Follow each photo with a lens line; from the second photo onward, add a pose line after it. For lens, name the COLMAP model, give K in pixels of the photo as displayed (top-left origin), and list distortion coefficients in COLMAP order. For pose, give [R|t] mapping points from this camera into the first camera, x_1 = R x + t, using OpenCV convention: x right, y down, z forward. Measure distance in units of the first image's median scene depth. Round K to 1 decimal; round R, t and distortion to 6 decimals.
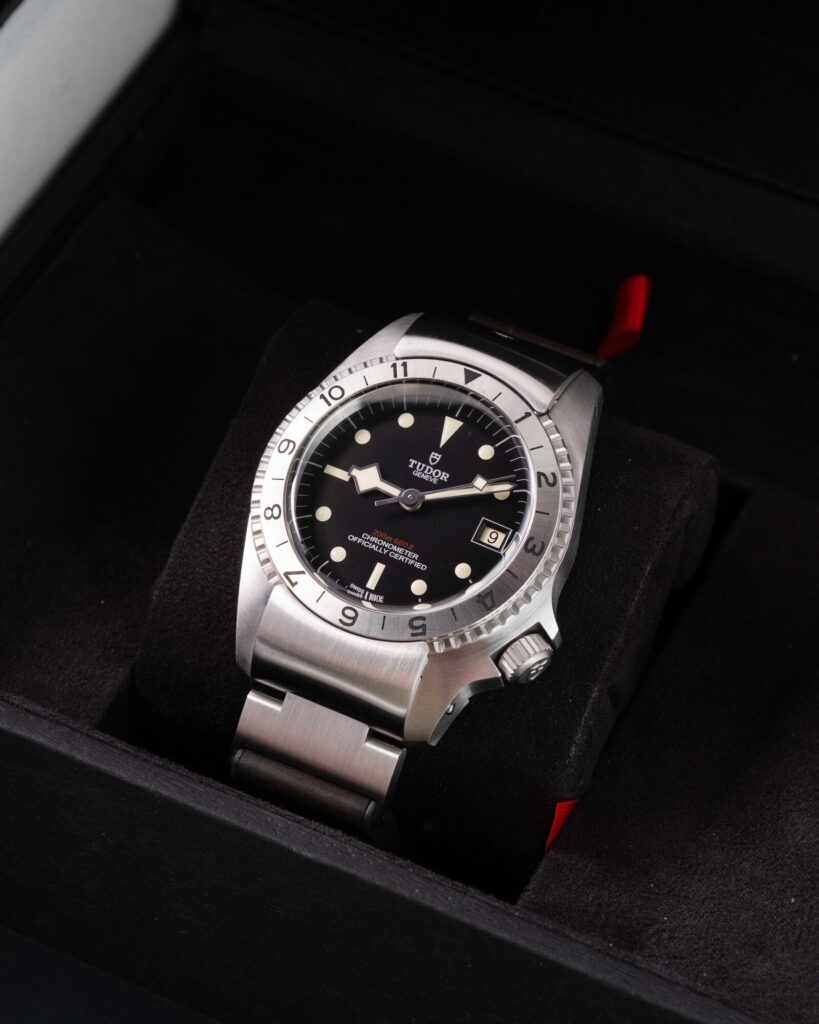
lens RADIAL K [[4826.9, 0, 409.5], [0, 4826.9, 512.0], [0, 0, 1]] dist [-1.520930, 101.984523]
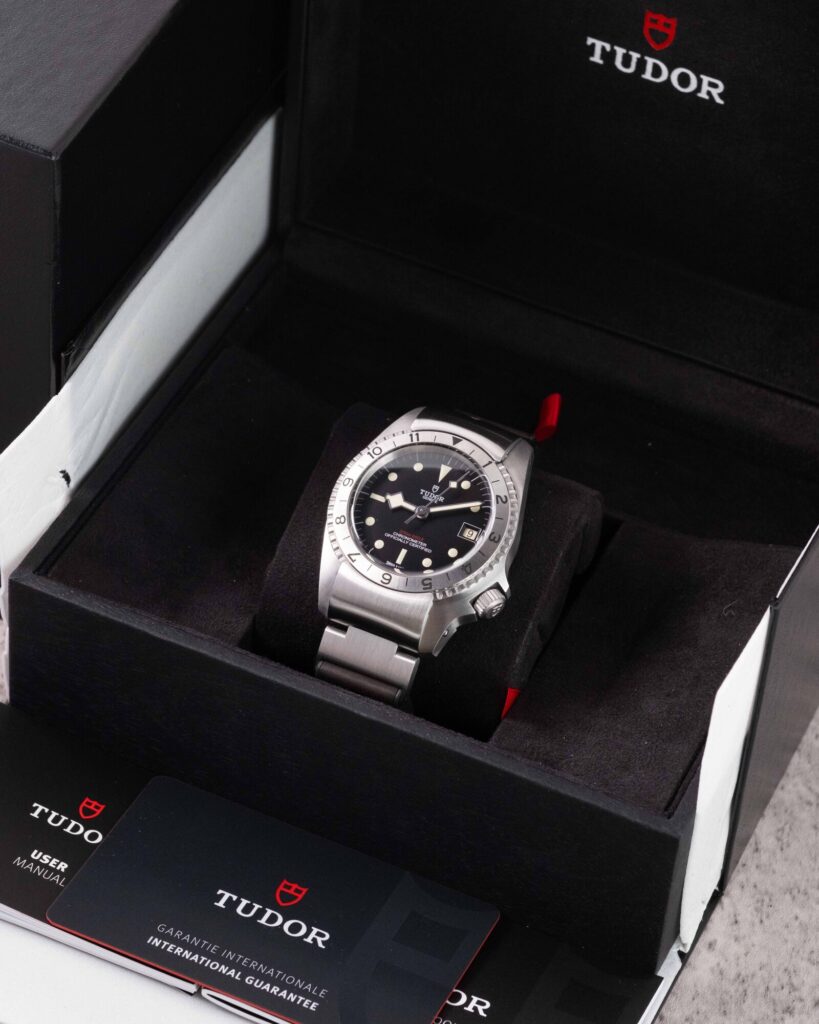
lens RADIAL K [[4826.9, 0, 409.5], [0, 4826.9, 512.0], [0, 0, 1]] dist [-1.520930, 101.984523]
pose [[0.999799, -0.001485, 0.020010, -0.038153], [0.002759, 0.997961, -0.063772, 0.106059], [-0.019874, 0.063814, 0.997764, -0.700729]]
